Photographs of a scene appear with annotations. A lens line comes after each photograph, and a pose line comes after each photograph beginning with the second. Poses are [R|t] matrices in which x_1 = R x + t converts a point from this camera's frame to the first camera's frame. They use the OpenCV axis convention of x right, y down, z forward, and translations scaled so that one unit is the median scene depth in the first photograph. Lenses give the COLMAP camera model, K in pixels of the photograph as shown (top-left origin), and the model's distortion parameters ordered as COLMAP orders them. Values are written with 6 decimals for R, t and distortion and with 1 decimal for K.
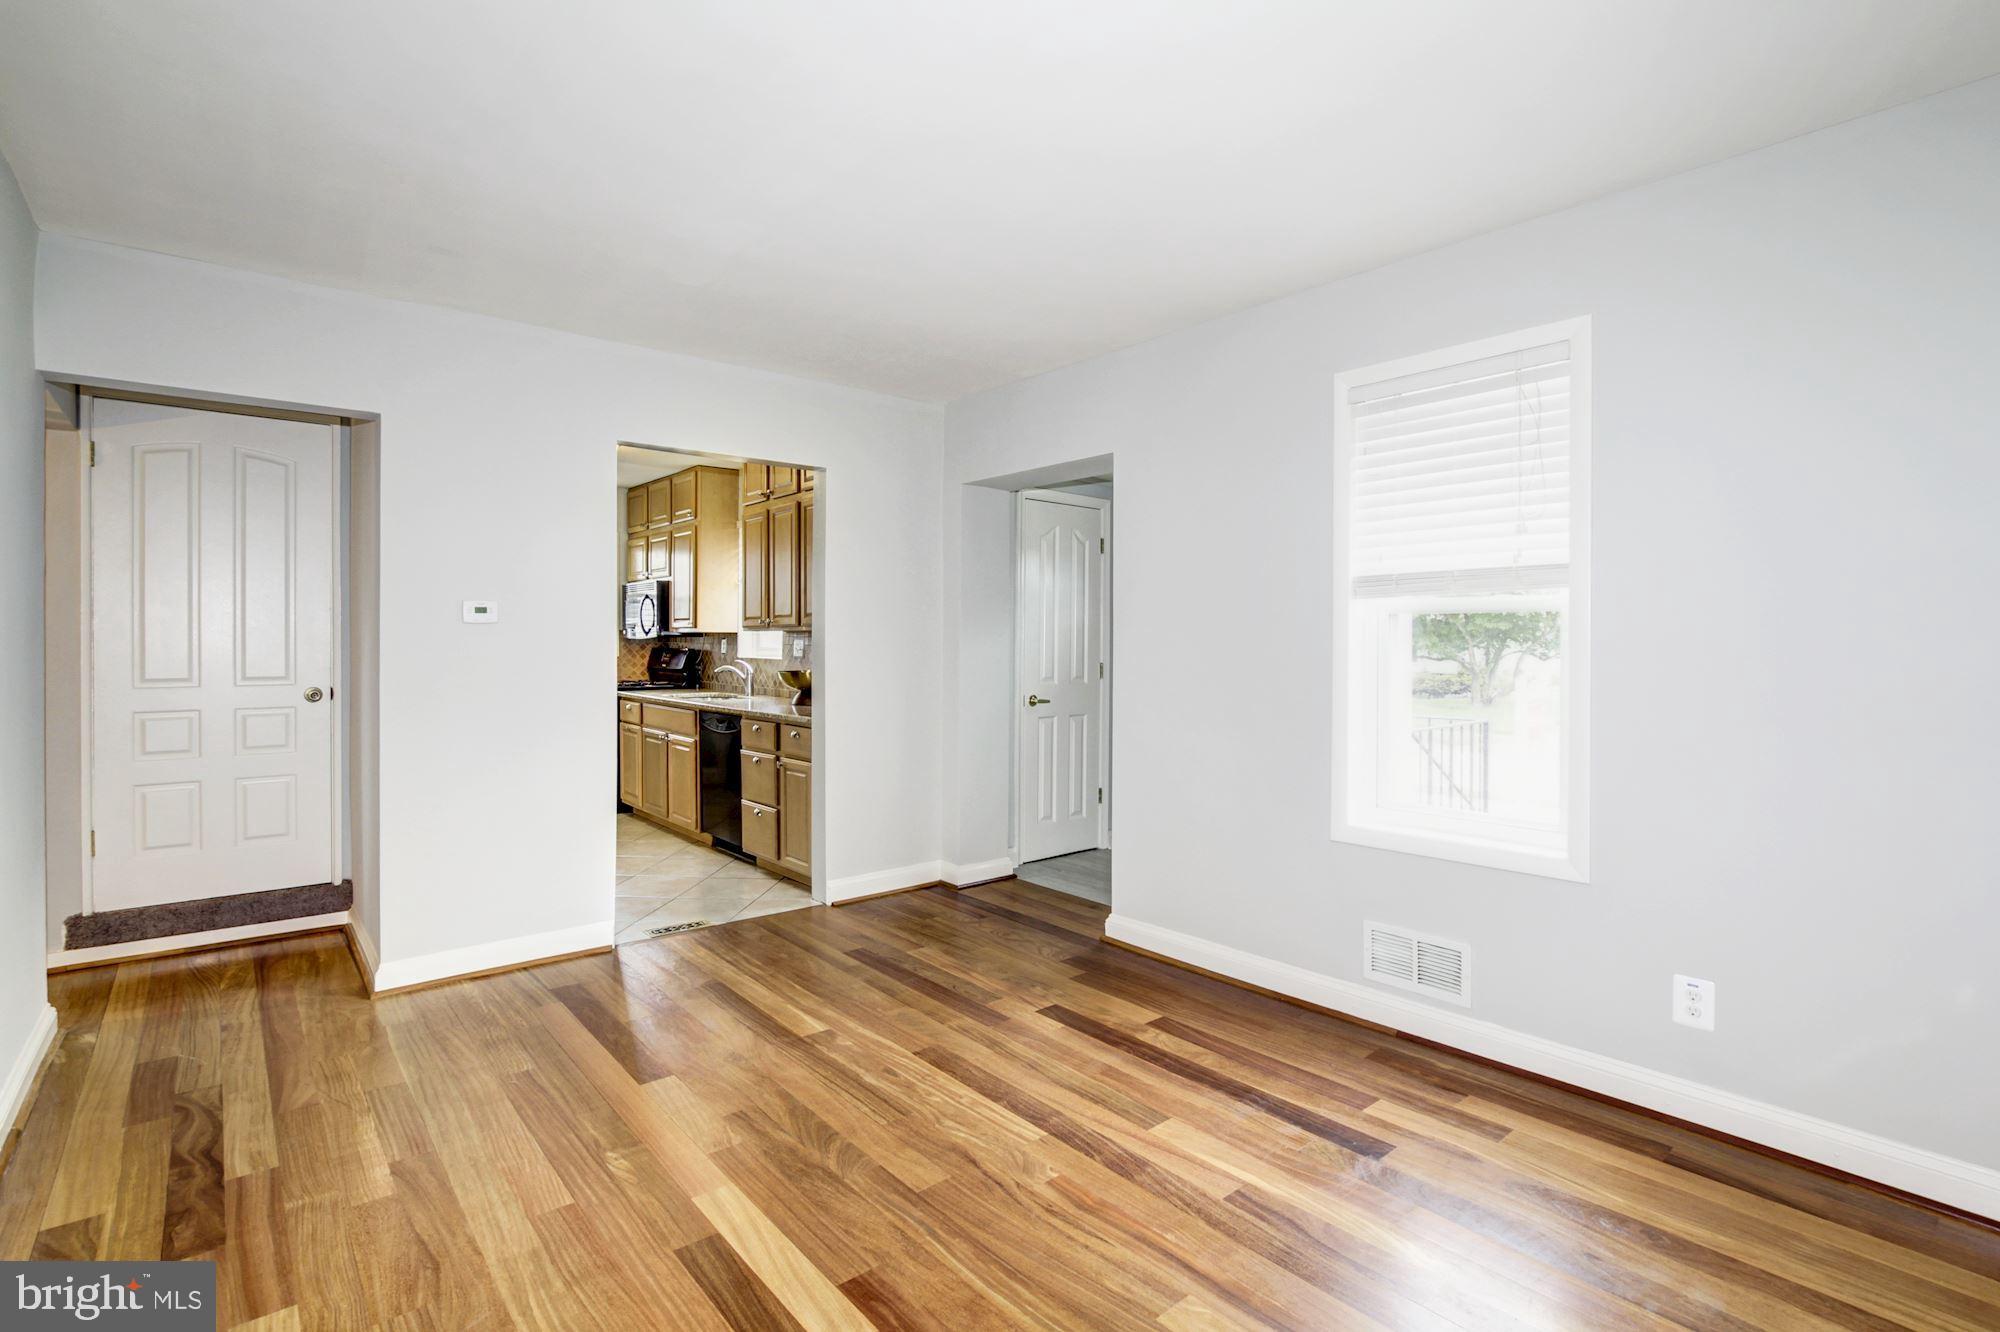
lens RADIAL K [[944.5, 0, 955.7], [0, 944.5, 658.8], [0, 0, 1]] dist [-0.002824, -0.000340]
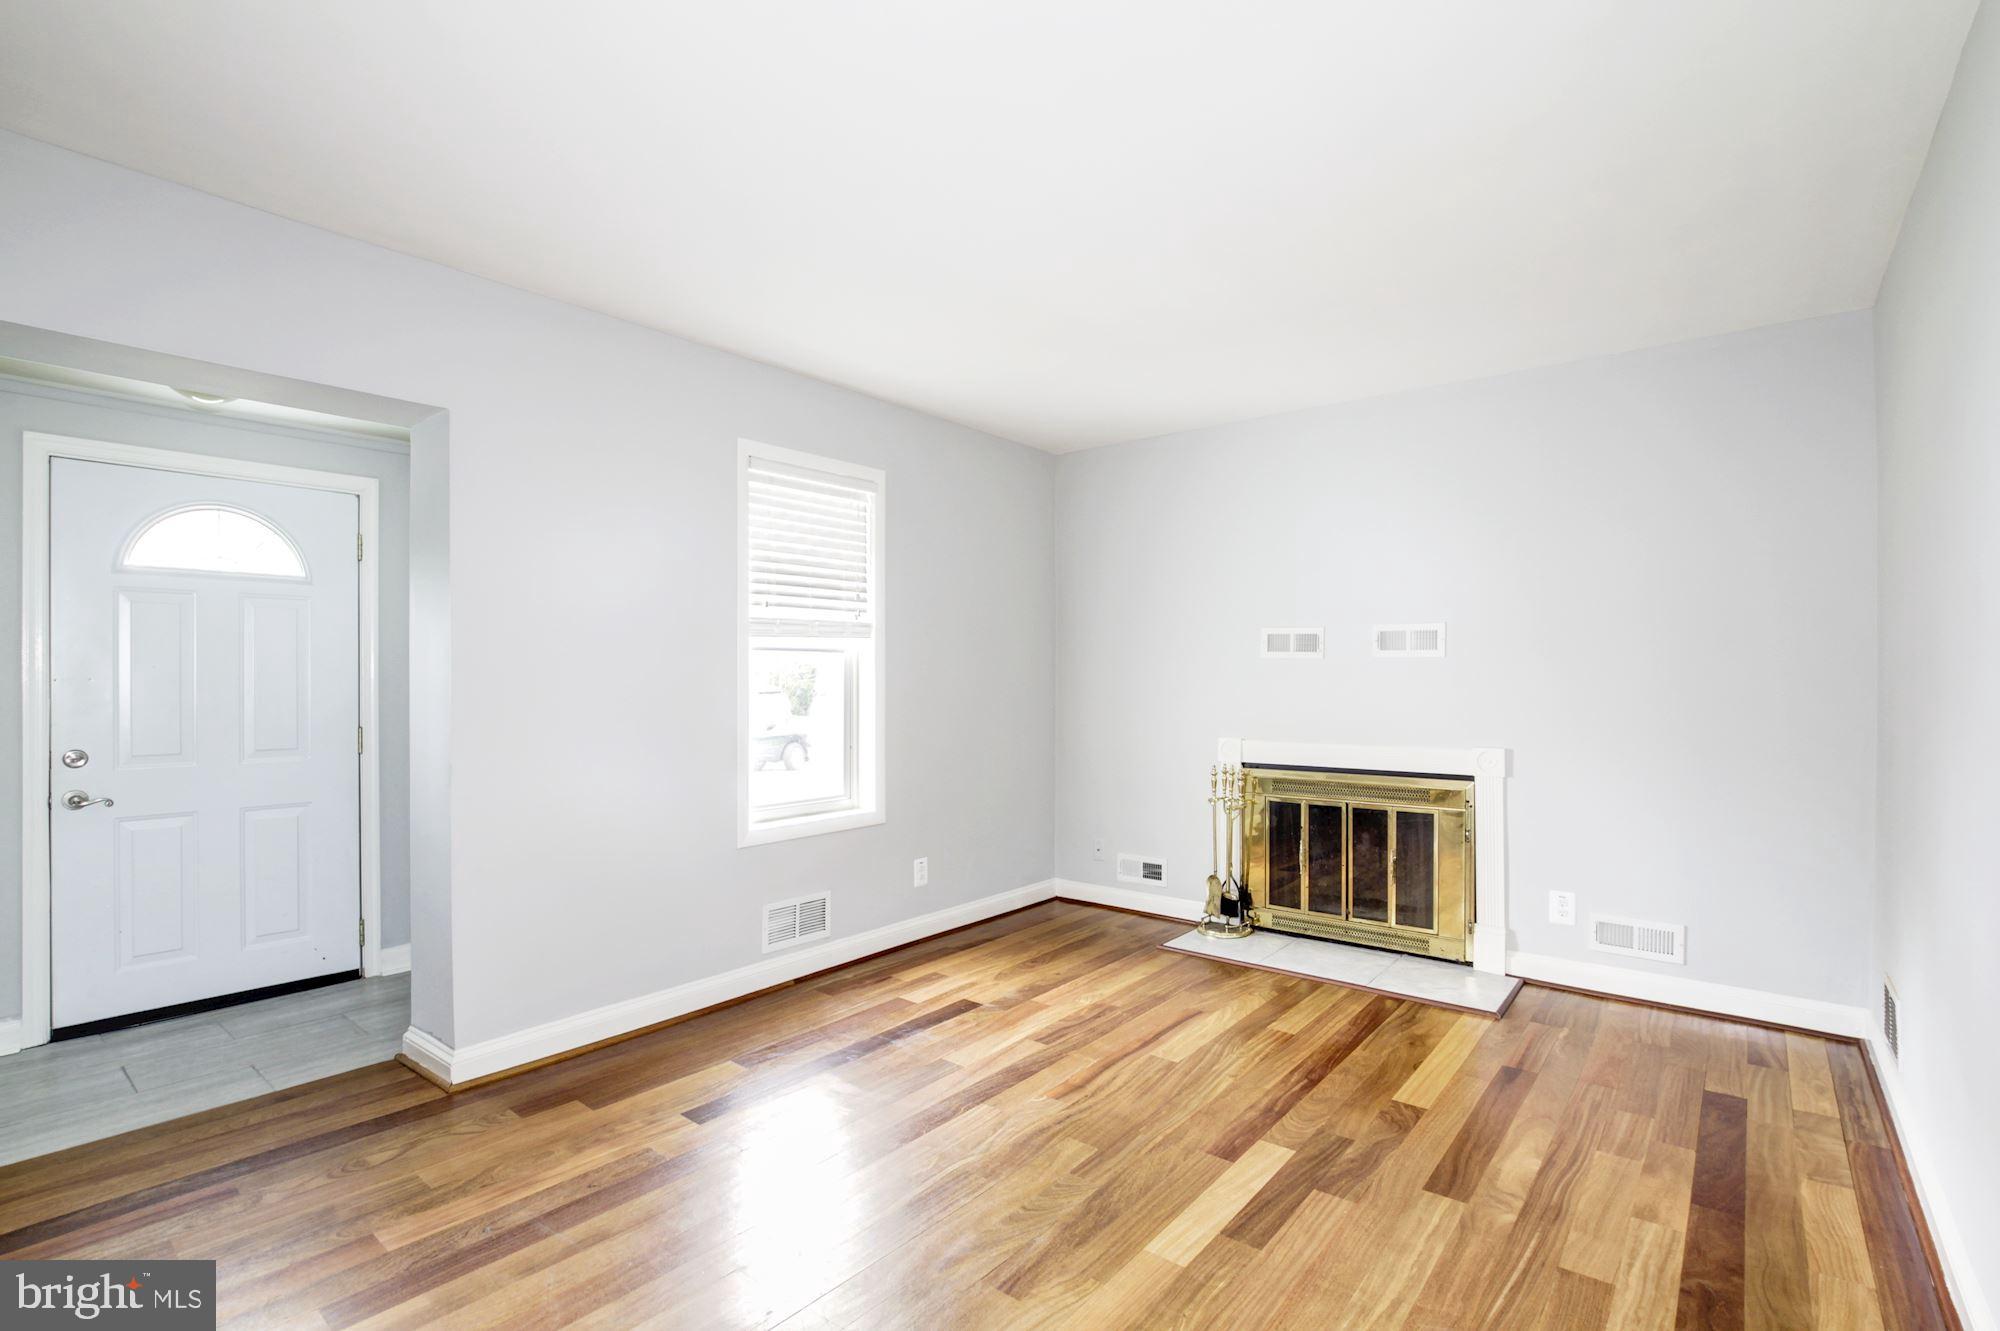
lens RADIAL K [[929.0, 0, 1000.0], [0, 929.0, 665.5], [0, 0, 1]] dist [-0.002342, -0.000326]
pose [[-0.217222, 0.014775, 0.976010, -0.689791], [0.013517, 0.999835, -0.012128, -0.012285], [-0.976029, 0.010558, -0.217386, 0.822257]]
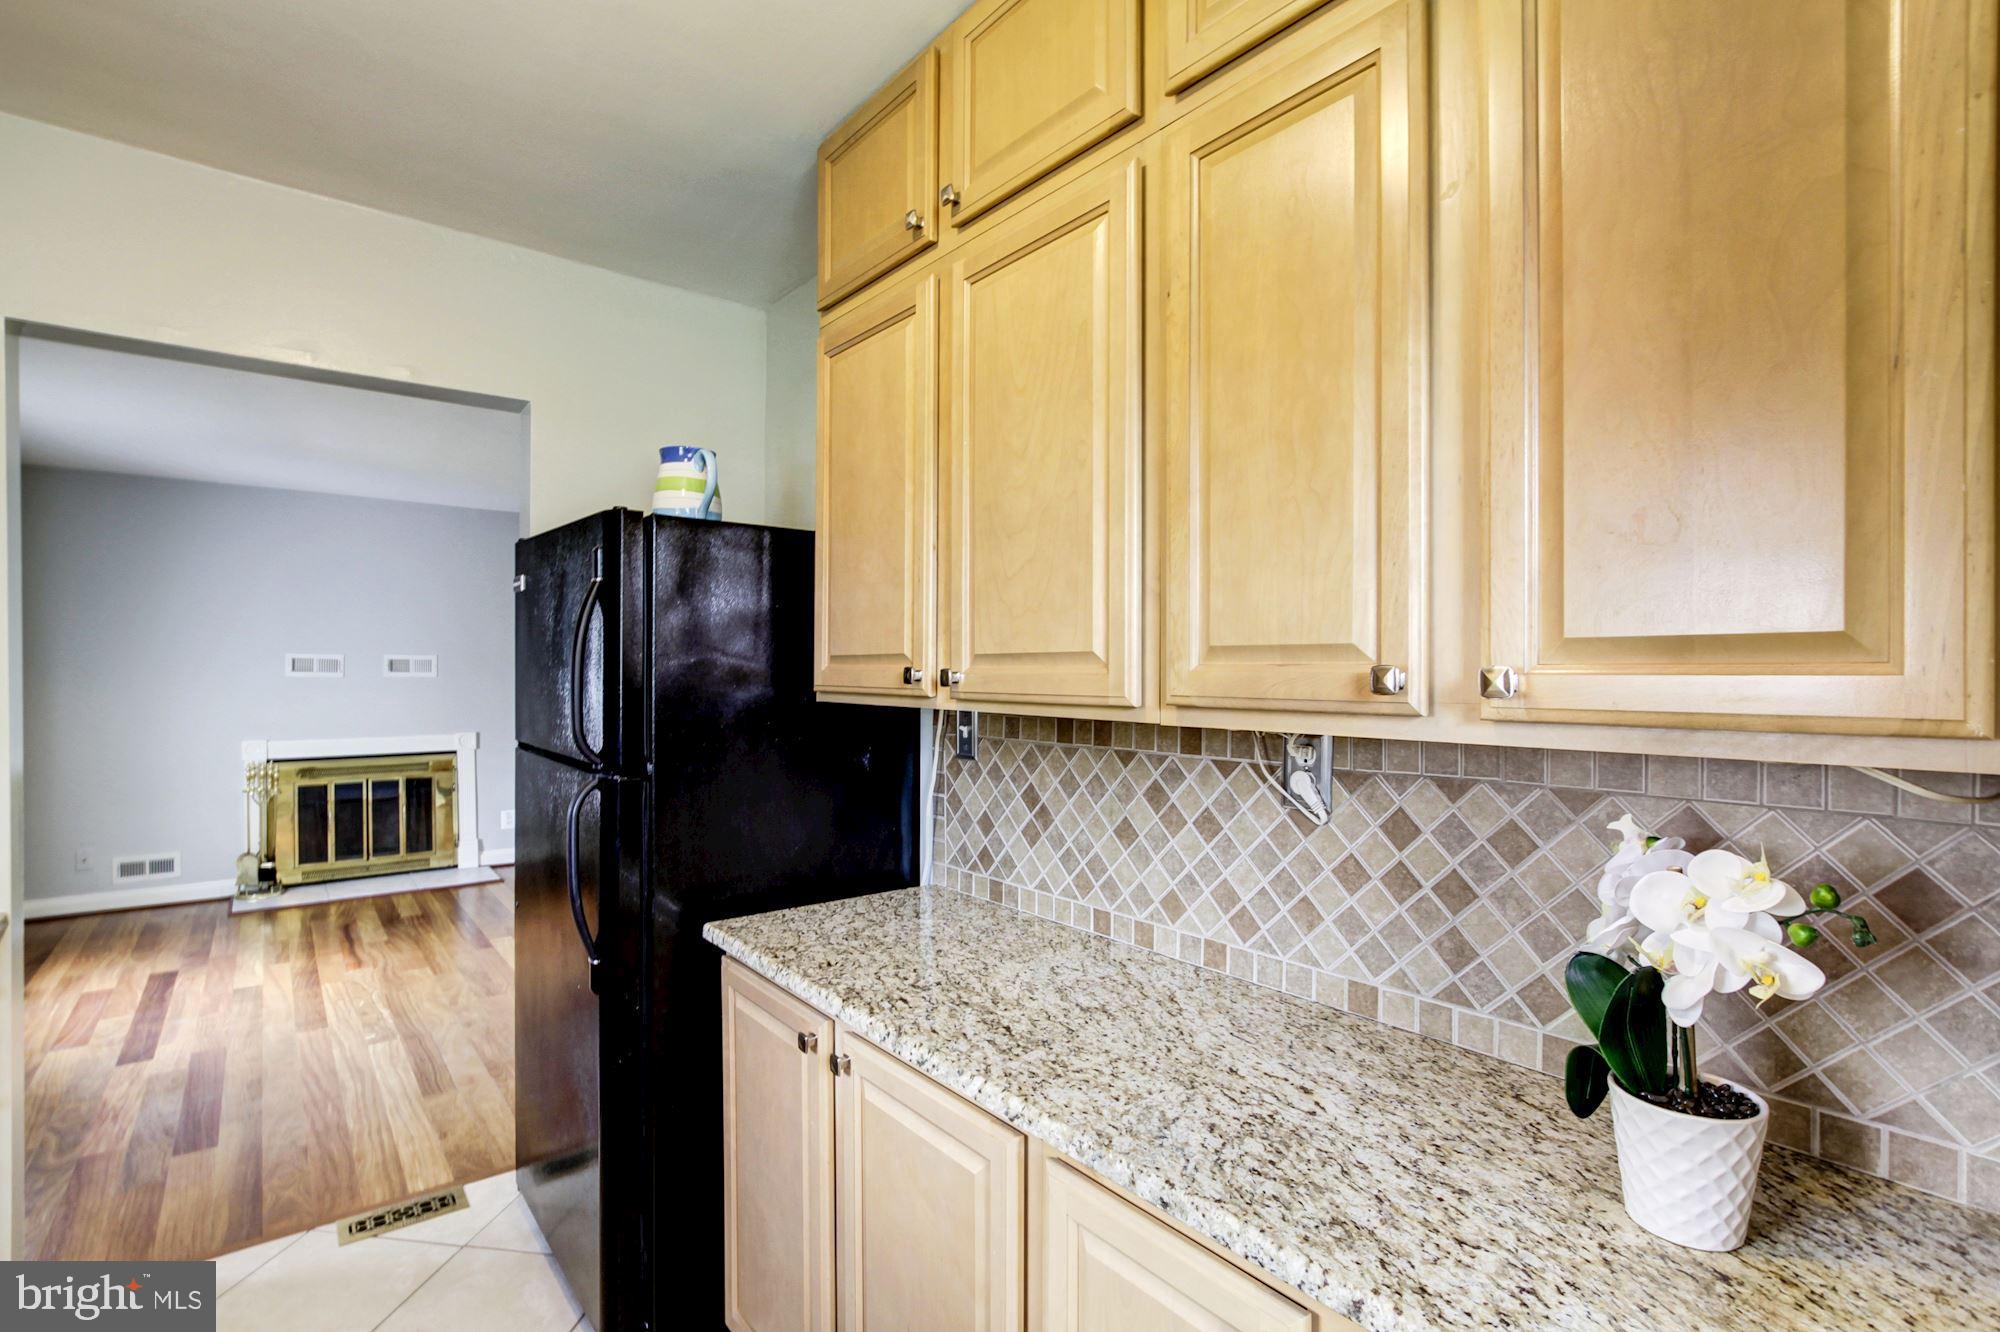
lens RADIAL K [[929.0, 0, 1000.0], [0, 929.0, 666.0], [0, 0, 1]] dist [-0.002342, -0.000326]
pose [[-0.999986, -0.001015, -0.005247, -0.769261], [-0.001068, 0.999948, 0.010173, -0.069593], [0.005236, 0.010179, -0.999934, 1.823244]]
